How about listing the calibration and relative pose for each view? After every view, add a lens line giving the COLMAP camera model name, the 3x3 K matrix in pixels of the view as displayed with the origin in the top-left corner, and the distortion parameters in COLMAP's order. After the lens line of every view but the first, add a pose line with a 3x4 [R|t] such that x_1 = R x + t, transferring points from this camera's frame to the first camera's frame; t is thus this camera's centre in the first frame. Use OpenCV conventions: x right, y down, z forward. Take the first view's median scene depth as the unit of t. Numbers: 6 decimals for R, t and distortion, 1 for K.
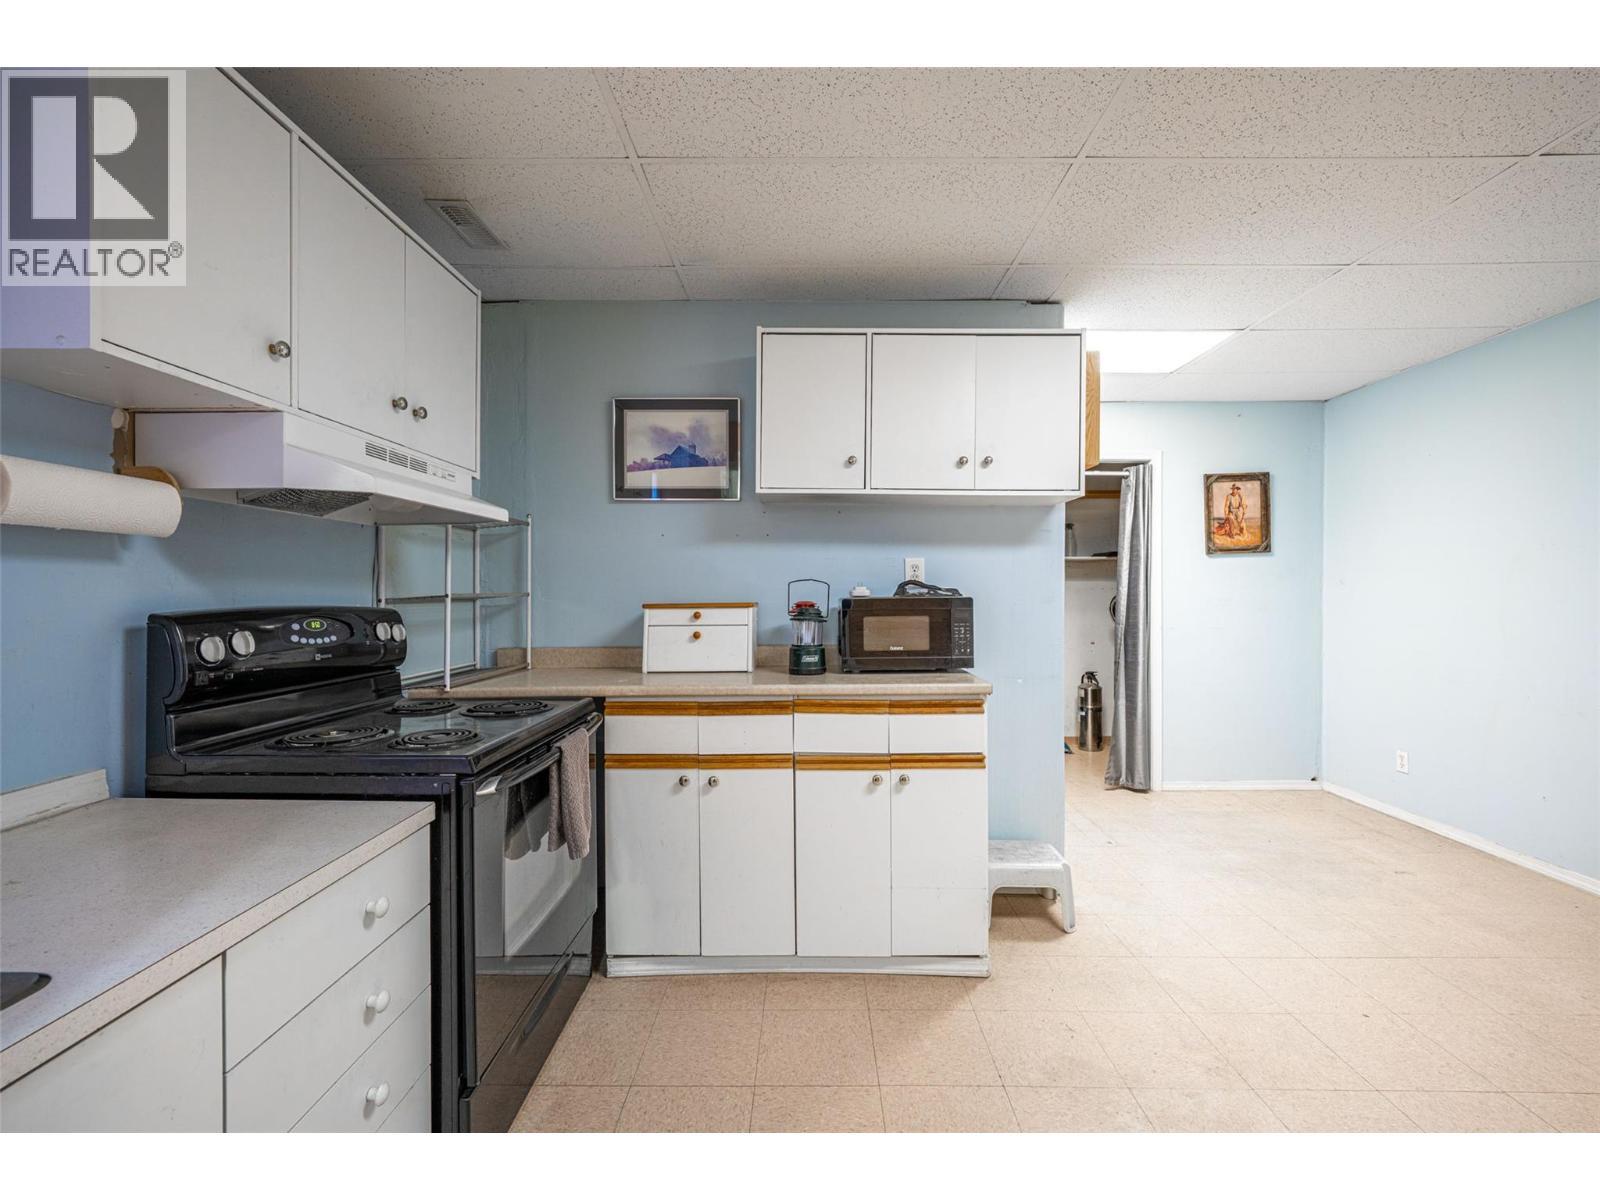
lens RADIAL K [[664.3, 0, 800.0], [0, 664.3, 600.0], [0, 0, 1]] dist [-0.000520, 0.000035]
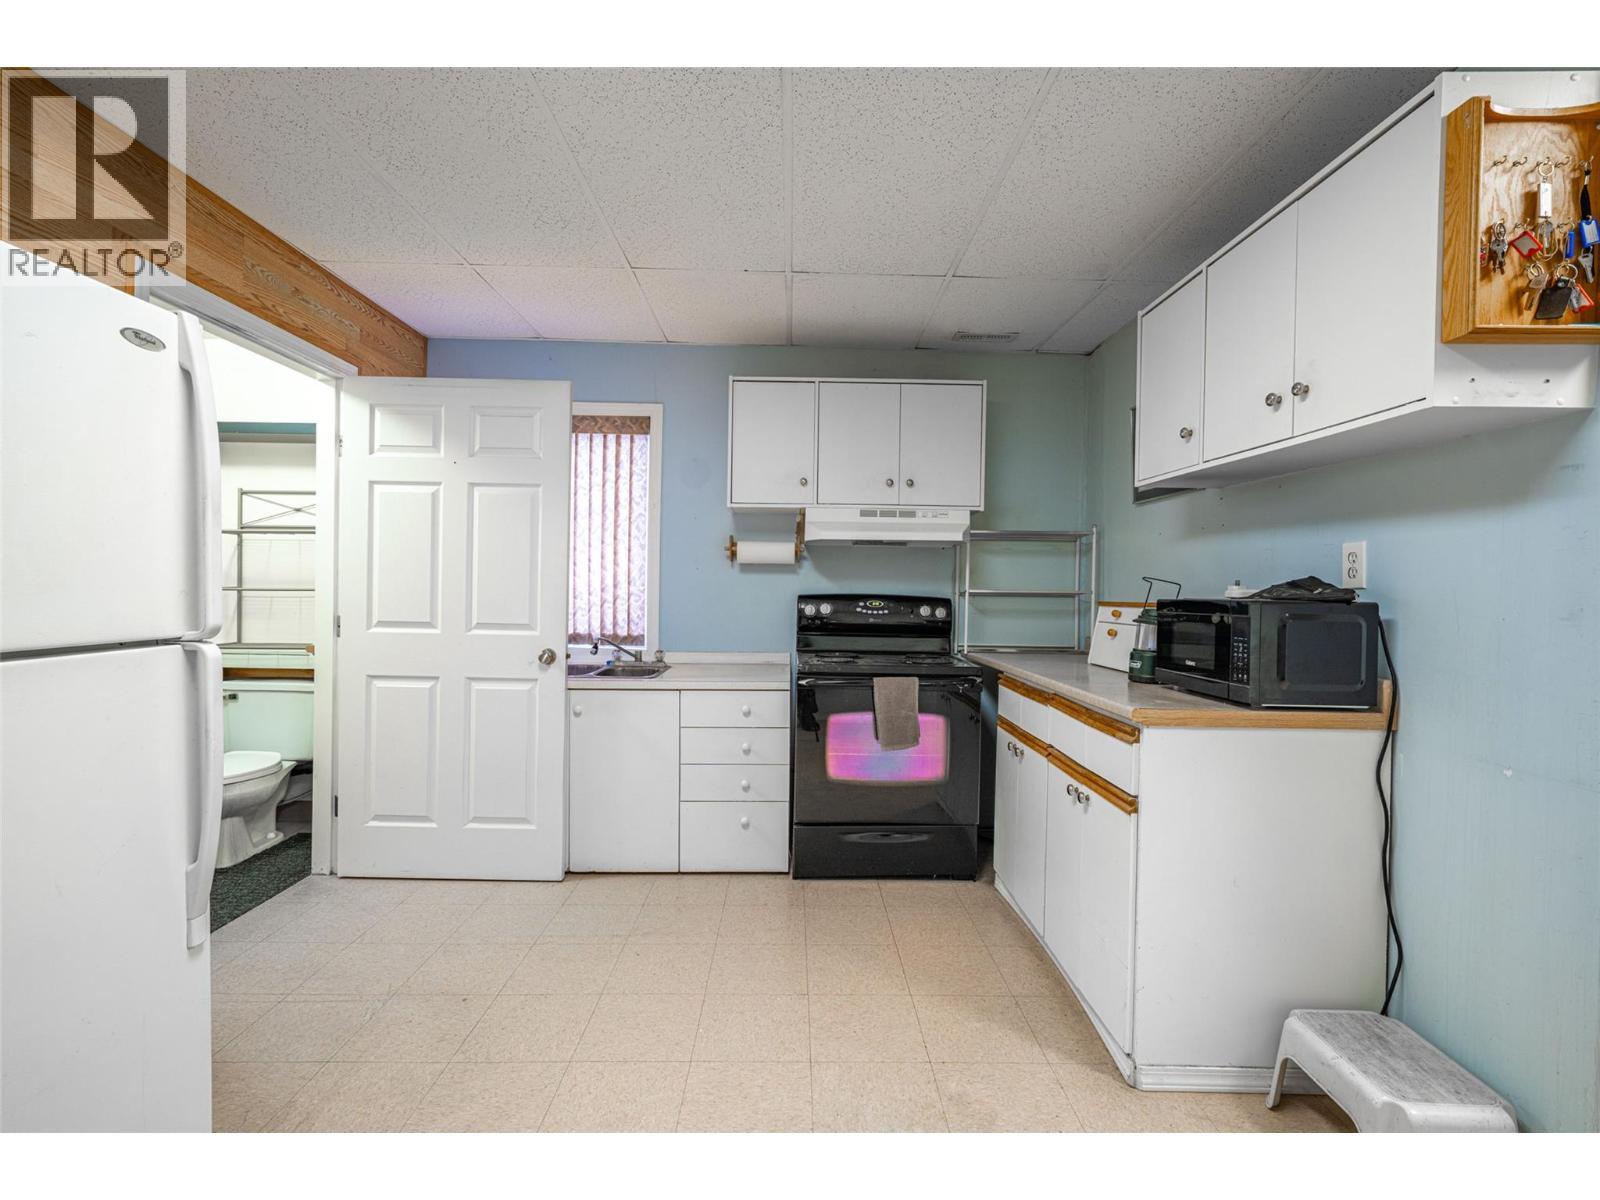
lens RADIAL K [[664.3, 0, 800.0], [0, 664.3, 600.0], [0, 0, 1]] dist [-0.000520, 0.000035]
pose [[0.072460, 0.022318, -0.997122, 1.170319], [-0.027944, 0.999403, 0.020338, -0.007020], [0.996980, 0.026390, 0.073040, 0.624111]]
